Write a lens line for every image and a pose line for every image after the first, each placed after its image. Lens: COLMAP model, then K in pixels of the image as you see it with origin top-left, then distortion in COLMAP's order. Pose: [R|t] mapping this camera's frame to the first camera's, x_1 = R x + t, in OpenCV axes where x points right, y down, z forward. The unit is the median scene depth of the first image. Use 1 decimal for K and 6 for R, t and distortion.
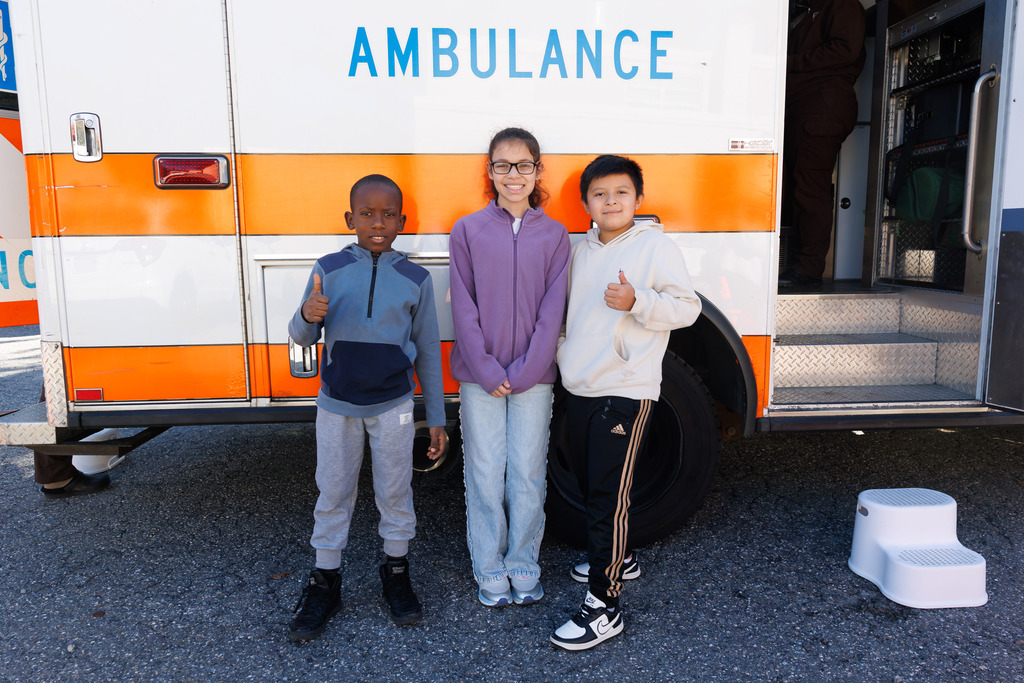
lens RADIAL K [[730.8, 0, 487.0], [0, 730.8, 303.0], [0, 0, 1]] dist [0.065907, 0.009155]
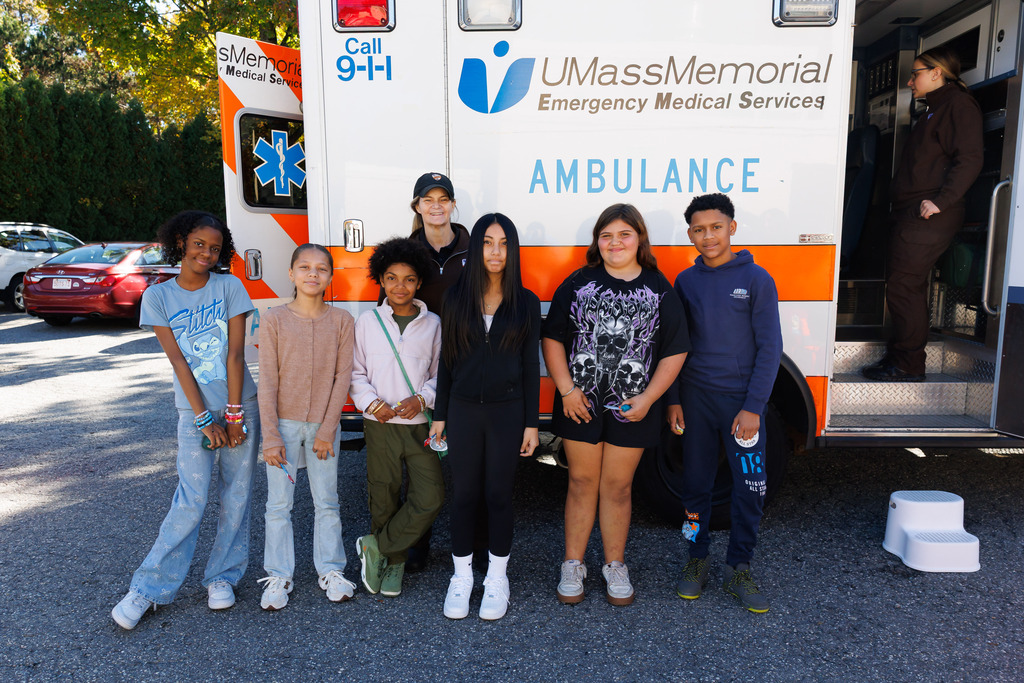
lens RADIAL K [[730.8, 0, 518.9], [0, 730.8, 344.1], [0, 0, 1]] dist [0.065907, 0.009155]
pose [[0.997381, 0.017361, -0.070206, -0.091030], [-0.015260, 0.999423, 0.030351, -0.048701], [0.070692, -0.029200, 0.997071, -0.402390]]
